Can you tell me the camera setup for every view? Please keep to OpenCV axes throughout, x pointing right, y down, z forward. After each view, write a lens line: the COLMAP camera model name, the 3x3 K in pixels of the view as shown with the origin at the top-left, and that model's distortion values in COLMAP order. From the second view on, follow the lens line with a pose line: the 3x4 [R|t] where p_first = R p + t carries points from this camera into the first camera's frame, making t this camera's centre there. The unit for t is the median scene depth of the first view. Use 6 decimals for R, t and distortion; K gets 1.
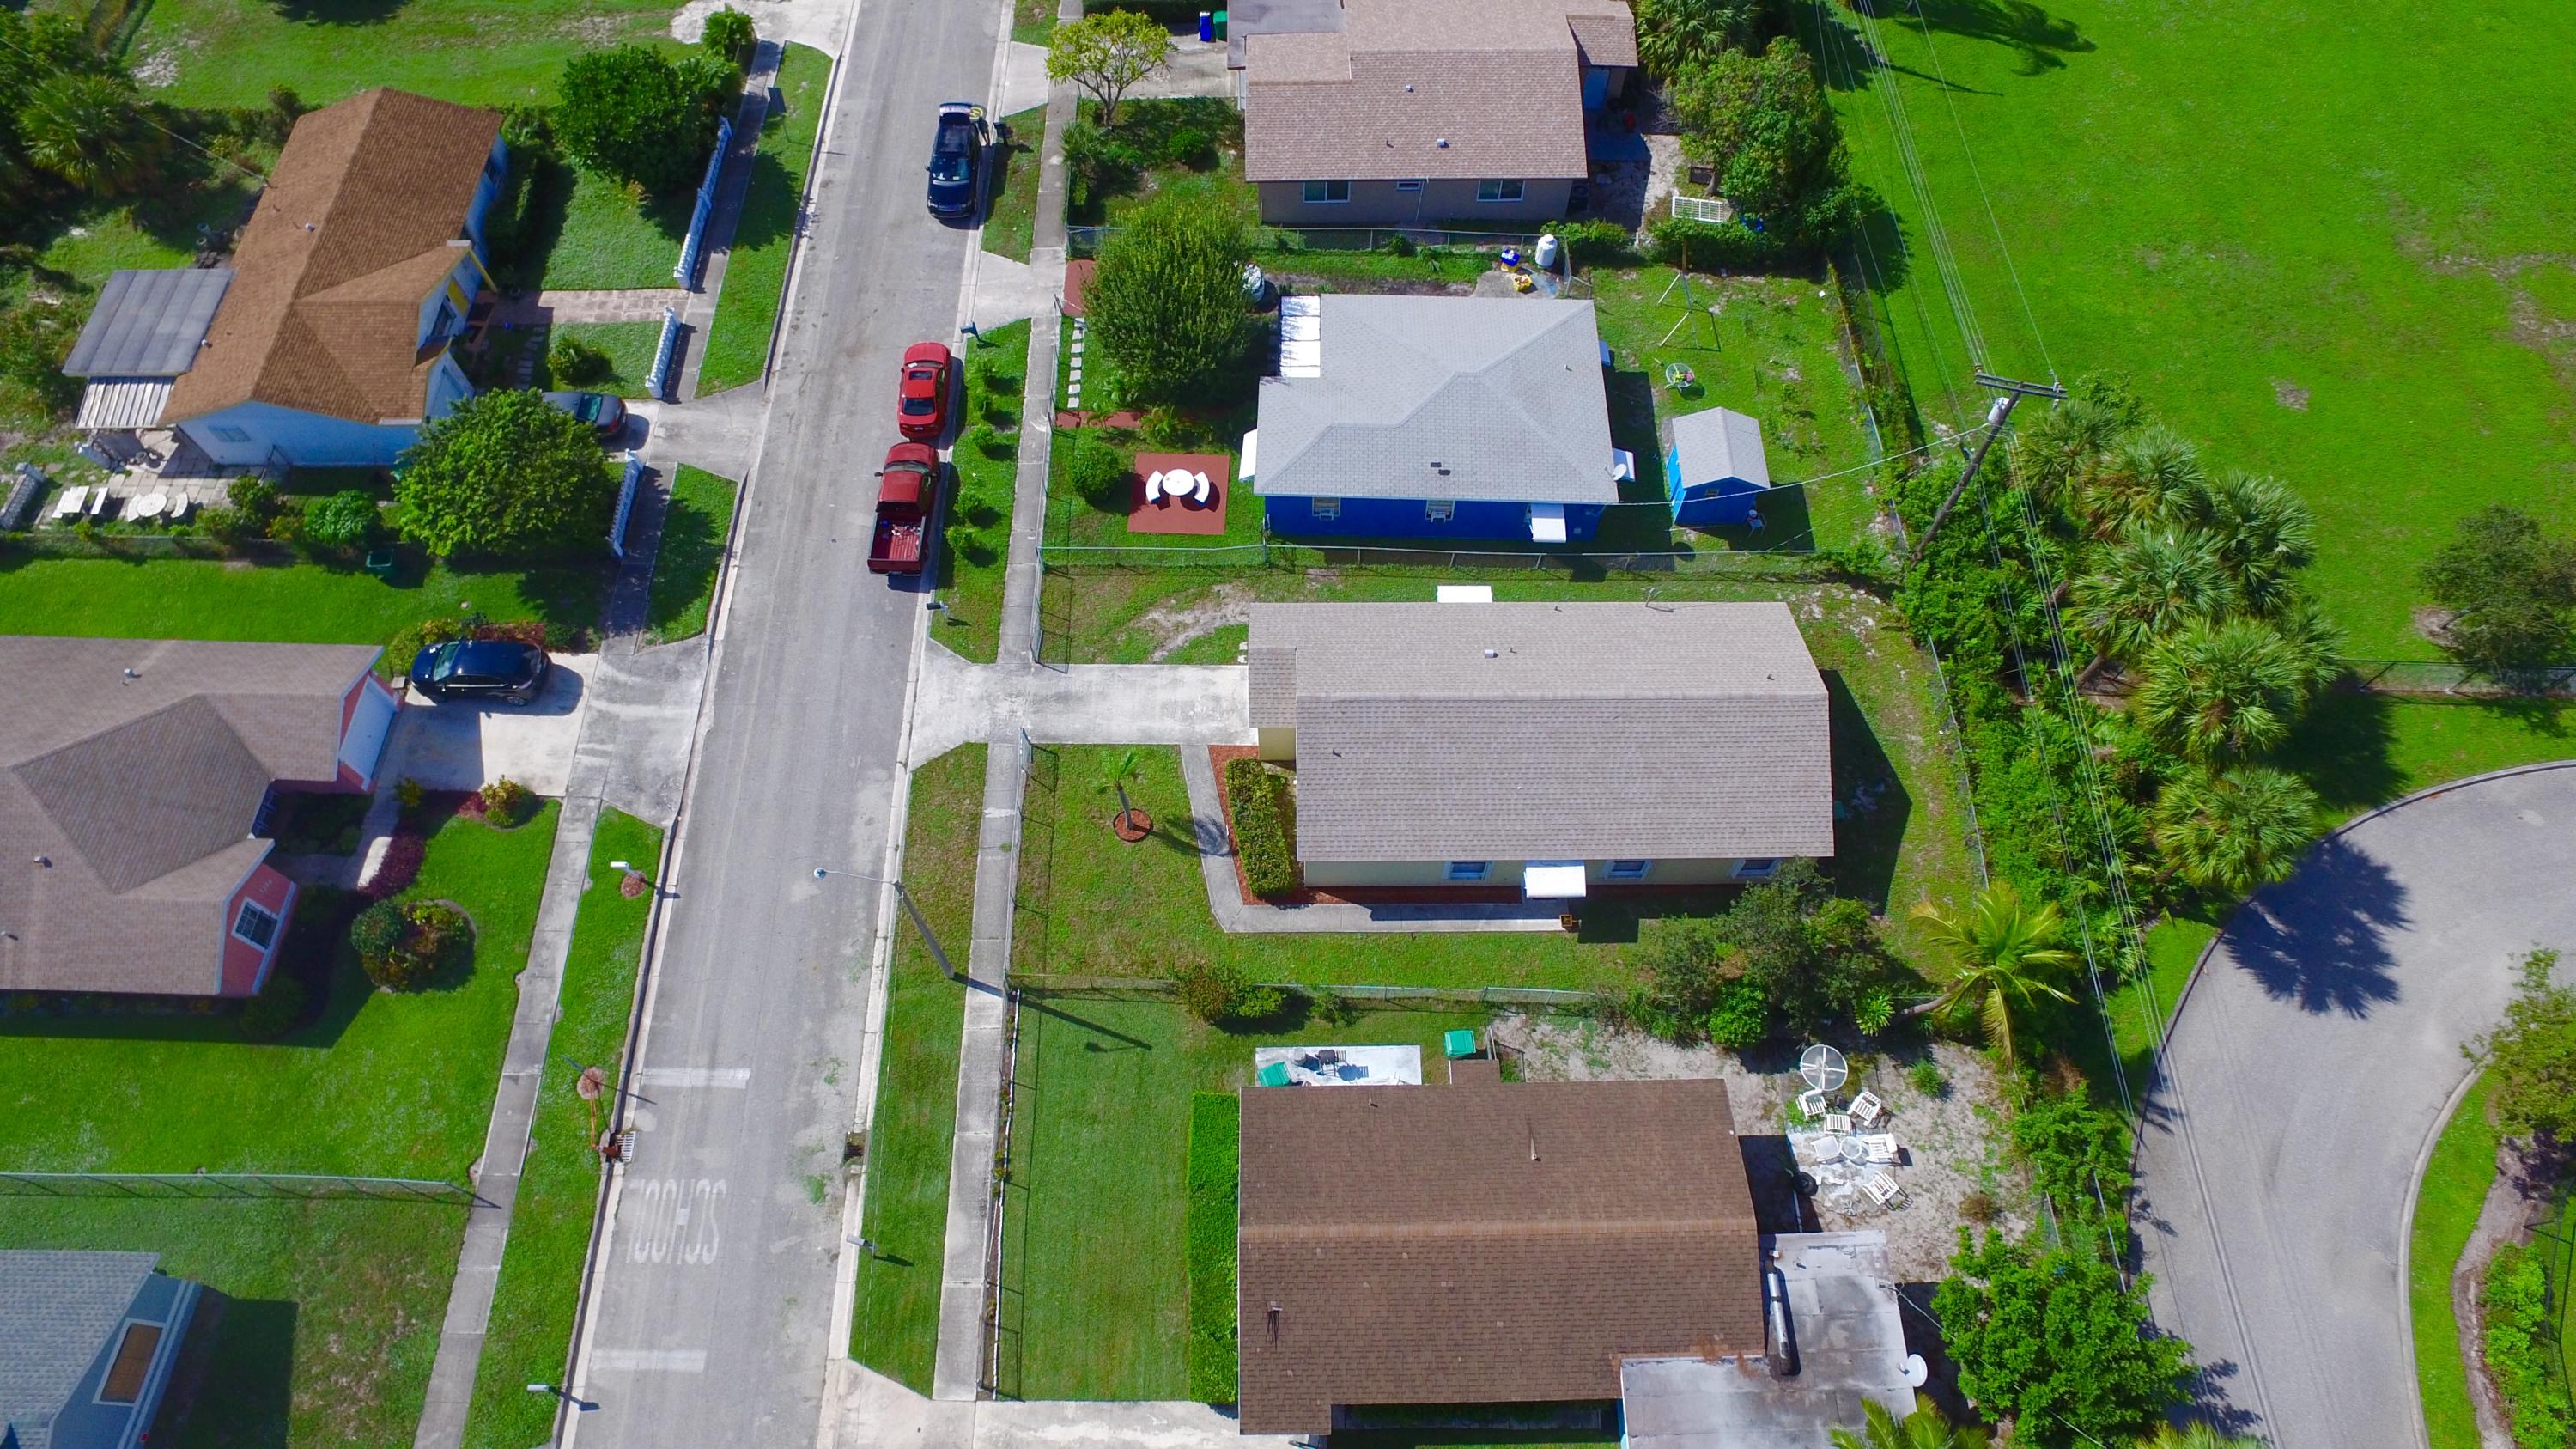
lens RADIAL K [[1498.9, 0, 1284.1], [0, 1498.9, 726.4], [0, 0, 1]] dist [-0.119834, 0.087540]
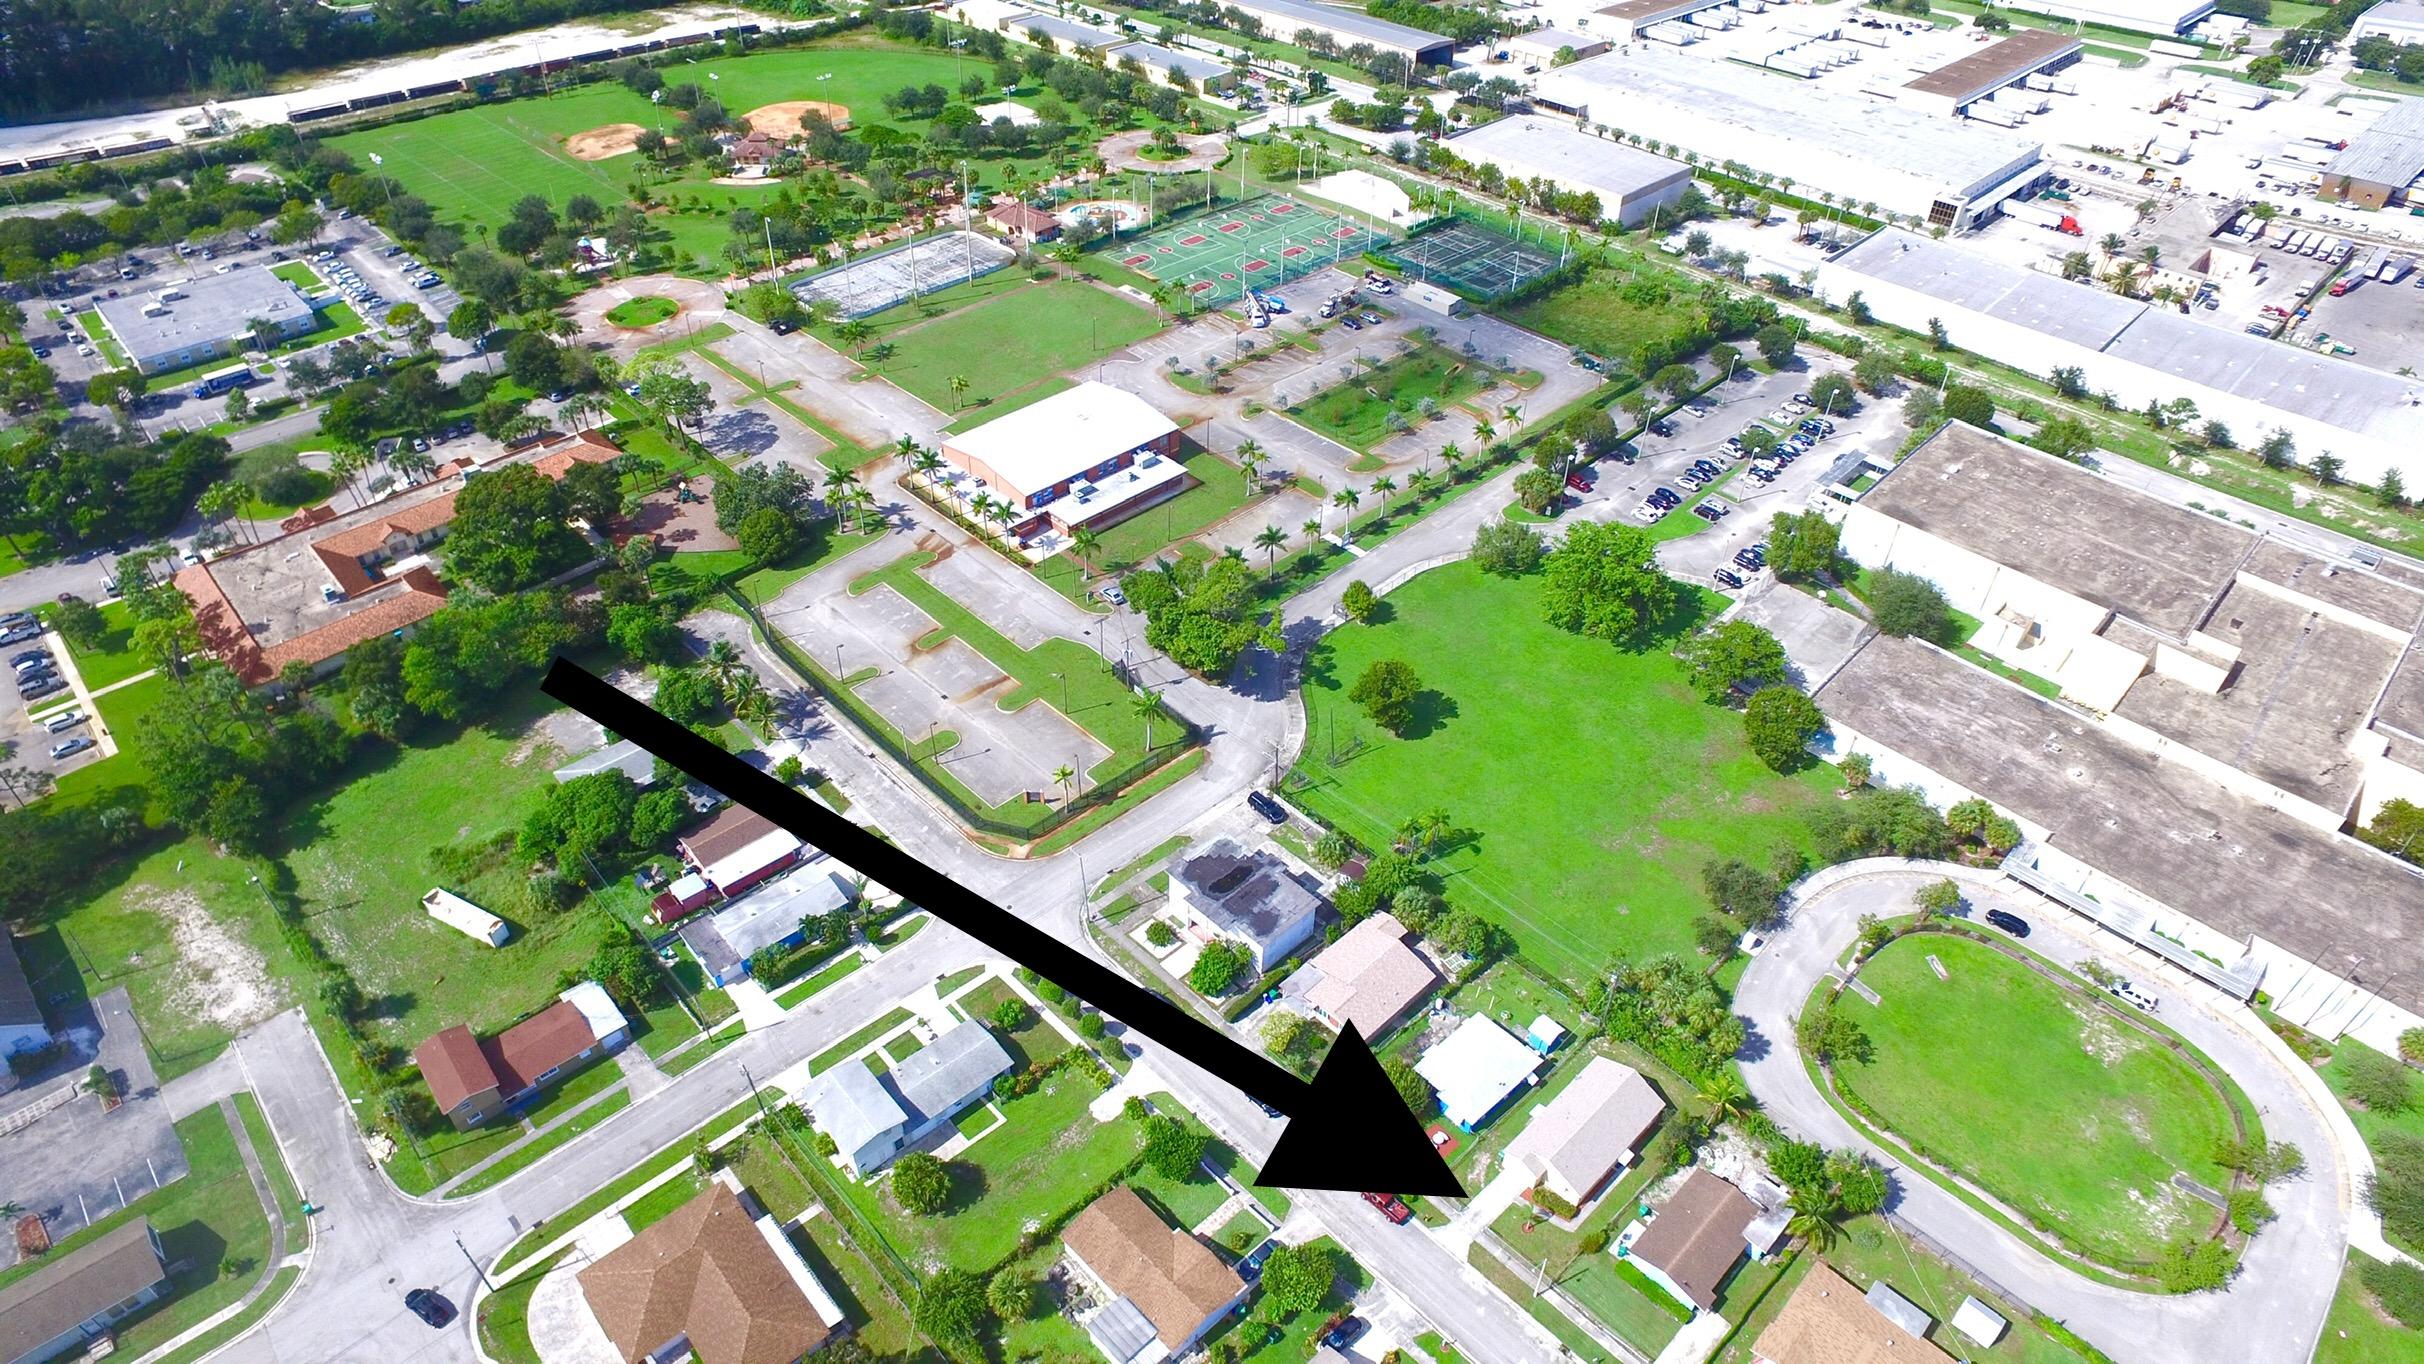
lens RADIAL K [[1410.3, 0, 1208.4], [0, 1410.3, 683.8], [0, 0, 1]] dist [-0.119834, 0.087540]
pose [[0.723606, -0.427997, 0.541492, -1.614052], [0.600114, 0.777687, -0.187258, -0.663461], [-0.340965, 0.460458, 0.819586, -1.647986]]
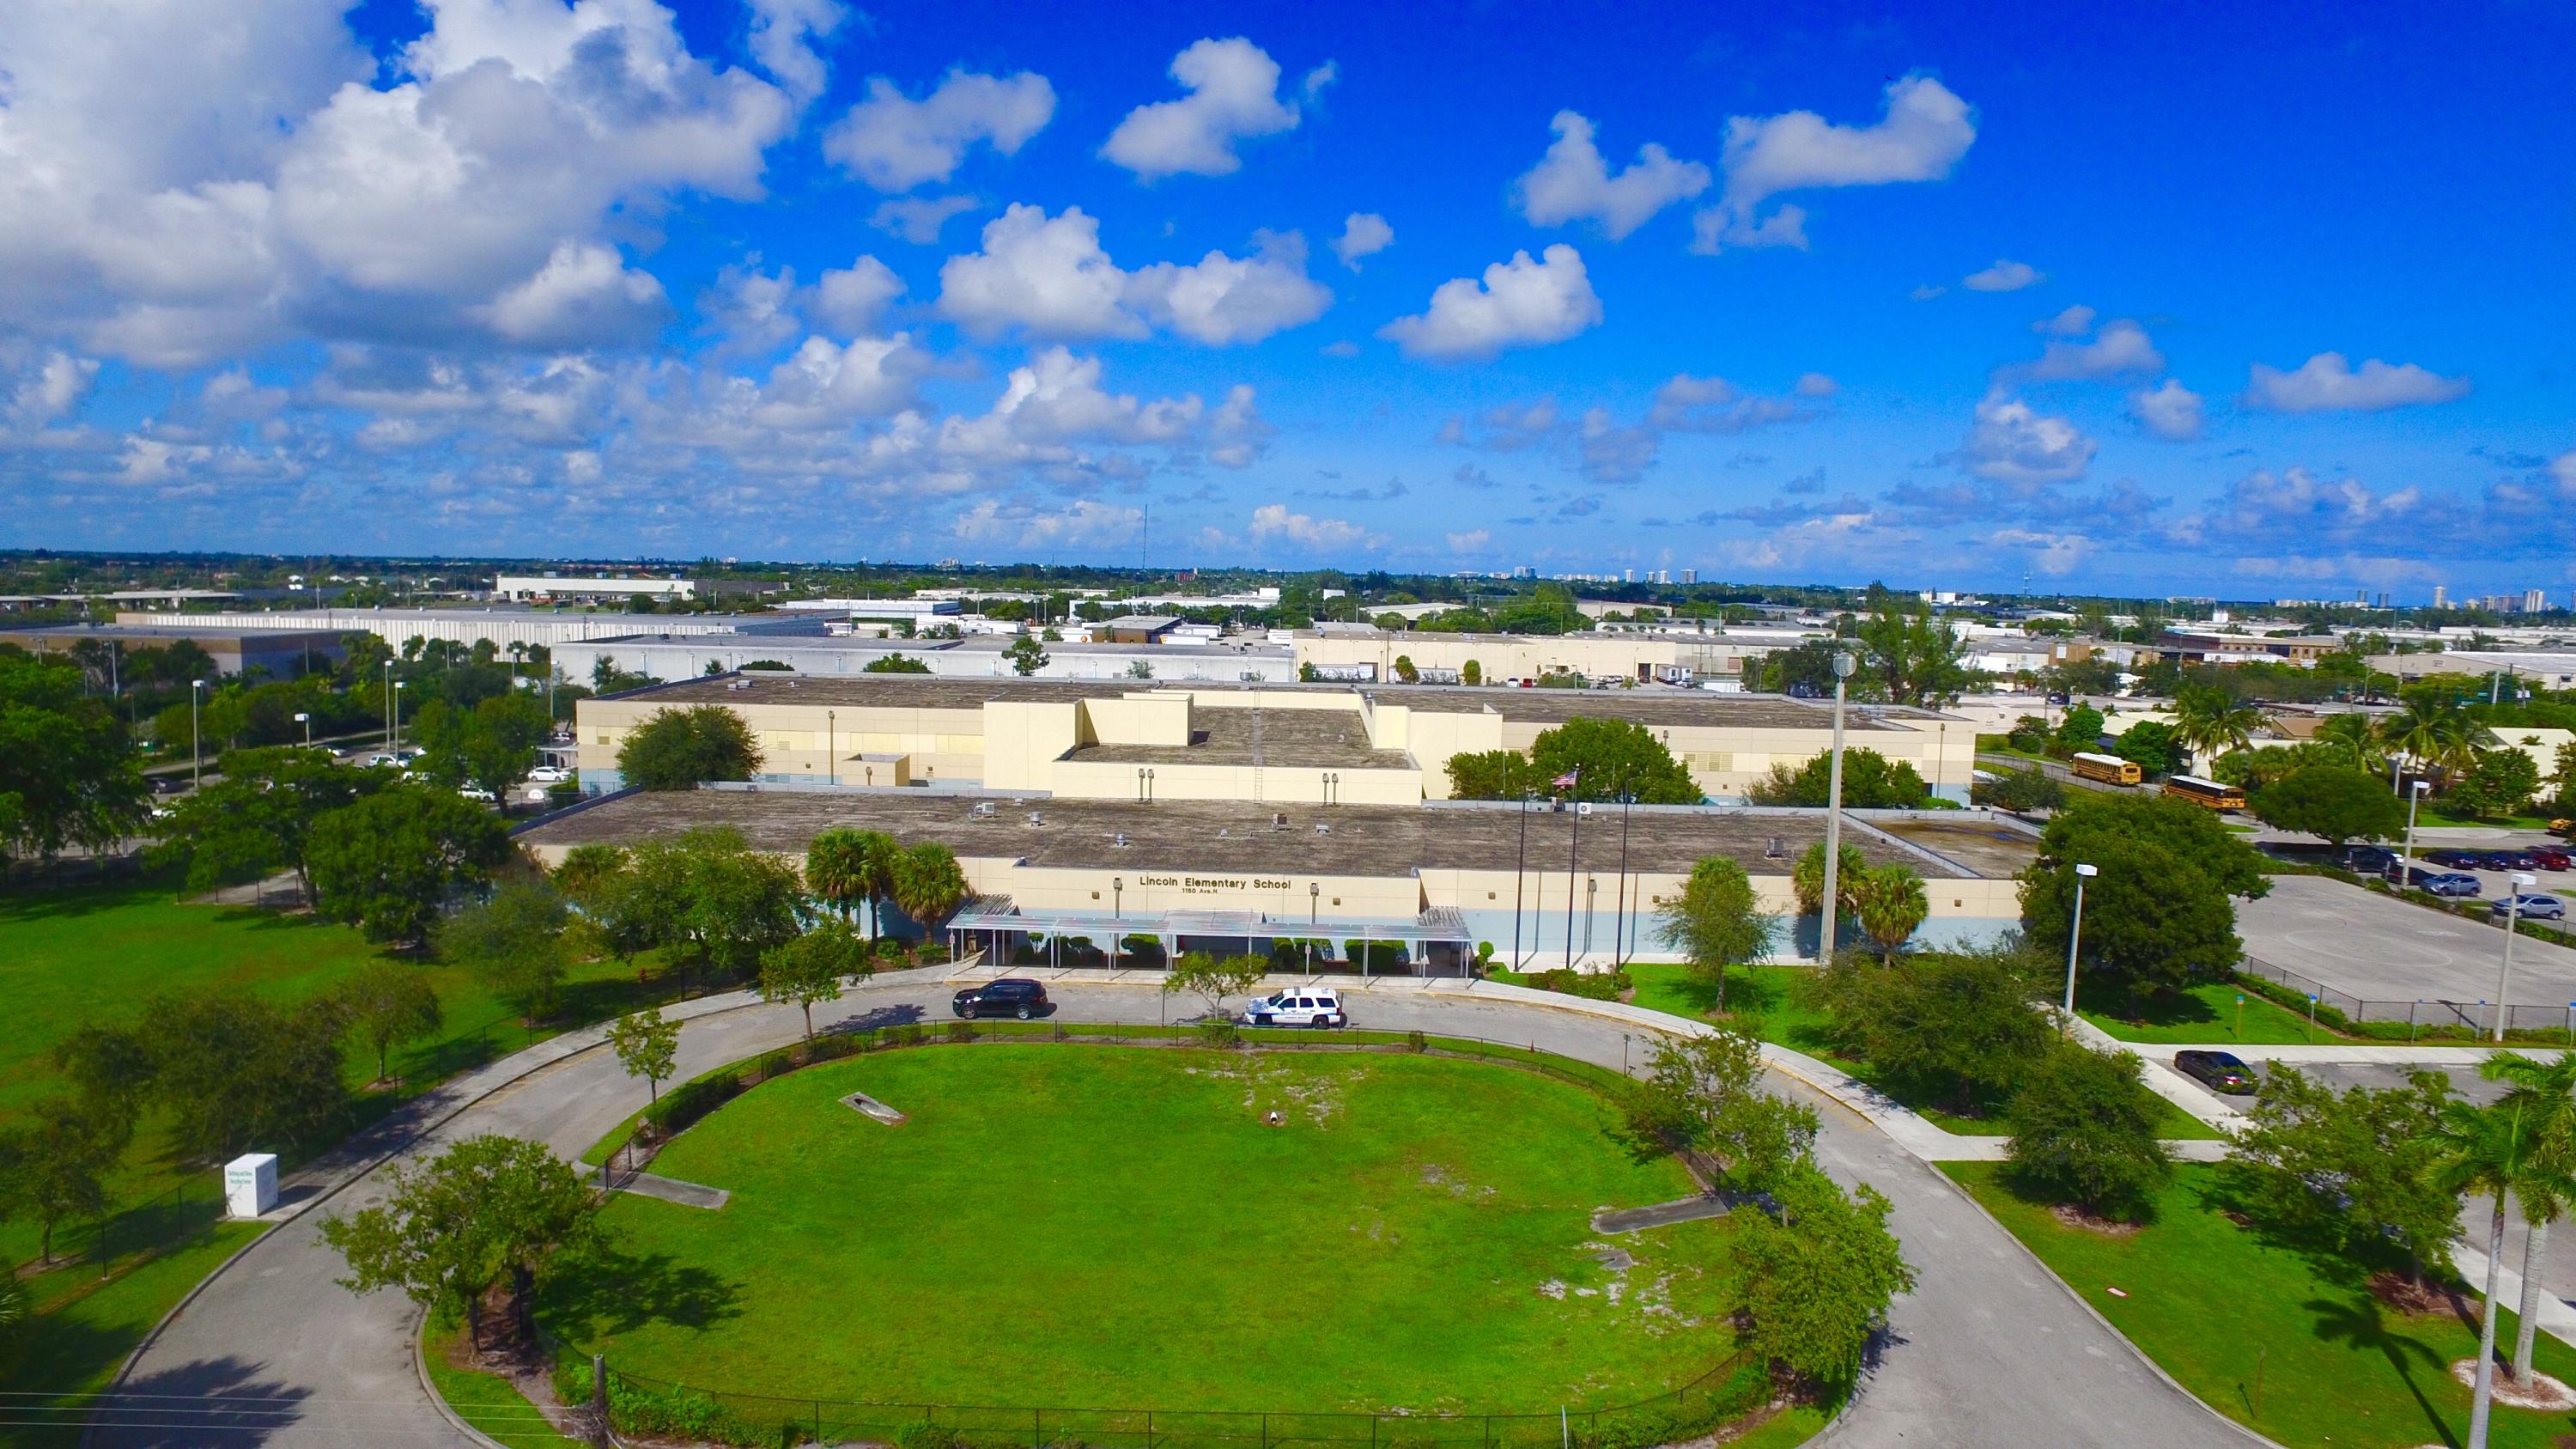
lens RADIAL K [[1498.9, 0, 1284.1], [0, 1498.9, 726.4], [0, 0, 1]] dist [-0.119834, 0.087540]
pose [[0.028767, -0.104077, 0.994153, -0.076127], [0.869924, 0.492479, 0.026385, 0.442136], [-0.492346, 0.864079, 0.104706, 0.196572]]
